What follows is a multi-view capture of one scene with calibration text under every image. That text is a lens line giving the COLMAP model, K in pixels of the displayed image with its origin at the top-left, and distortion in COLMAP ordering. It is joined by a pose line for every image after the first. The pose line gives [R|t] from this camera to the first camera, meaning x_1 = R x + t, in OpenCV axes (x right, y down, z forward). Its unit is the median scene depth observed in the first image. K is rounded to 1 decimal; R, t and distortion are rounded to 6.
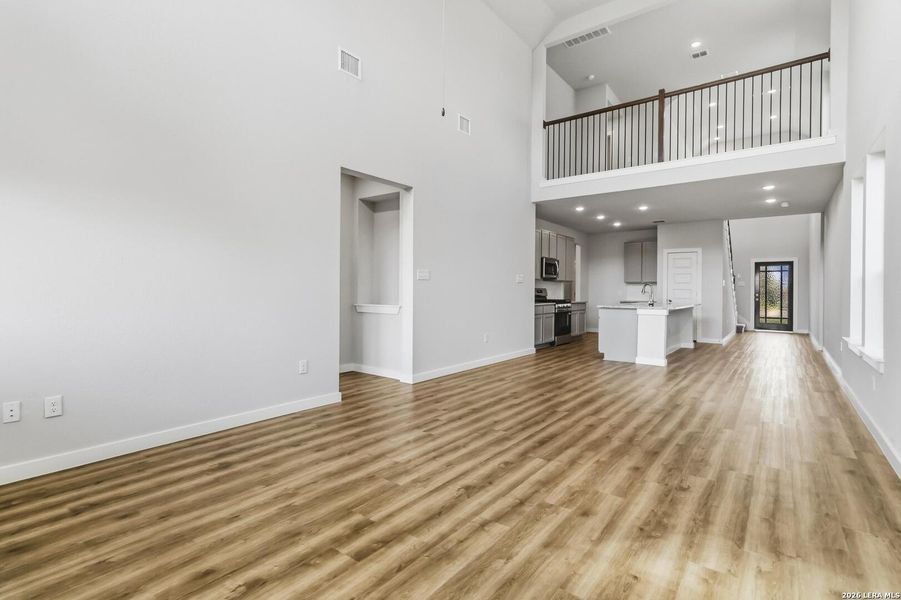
lens RADIAL K [[428.0, 0, 453.8], [0, 428.0, 292.5], [0, 0, 1]] dist [0.001893, -0.000516]
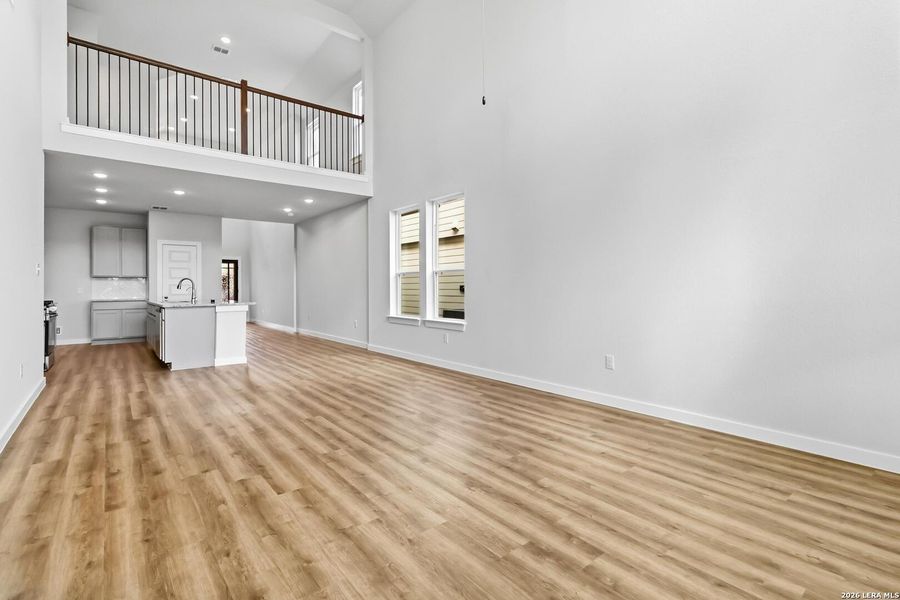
lens RADIAL K [[427.5, 0, 459.8], [0, 427.5, 284.5], [0, 0, 1]] dist [0.001893, -0.000516]
pose [[0.237539, -0.004377, 0.971368, -0.299820], [0.012797, 0.999917, 0.001376, -0.002137], [-0.971294, 0.012104, 0.237575, 0.253588]]
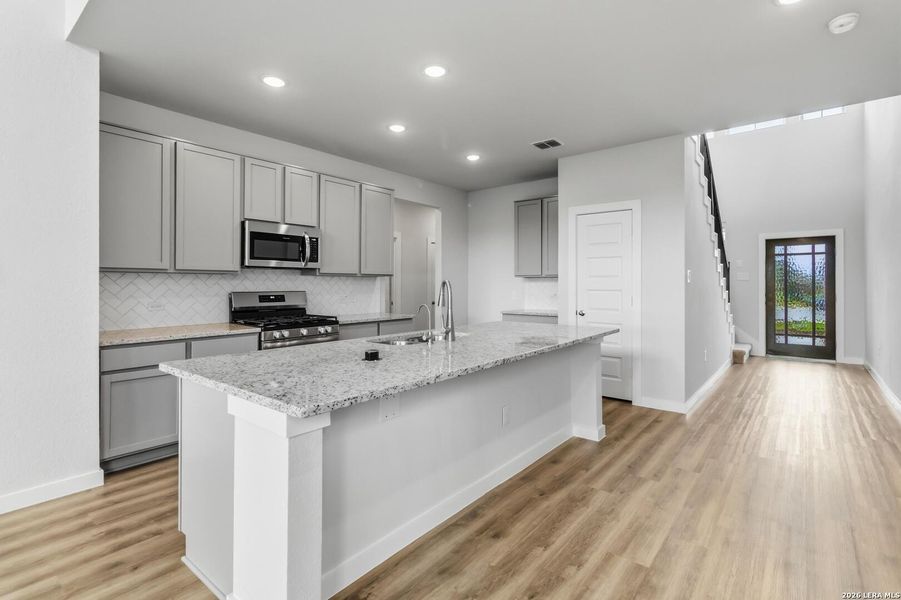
lens RADIAL K [[428.0, 0, 446.9], [0, 428.0, 288.0], [0, 0, 1]] dist [0.001893, -0.000516]
pose [[0.999317, -0.008498, -0.035966, 0.499302], [0.008565, 0.999962, 0.001696, -0.015210], [0.035951, -0.002003, 0.999352, 0.692474]]
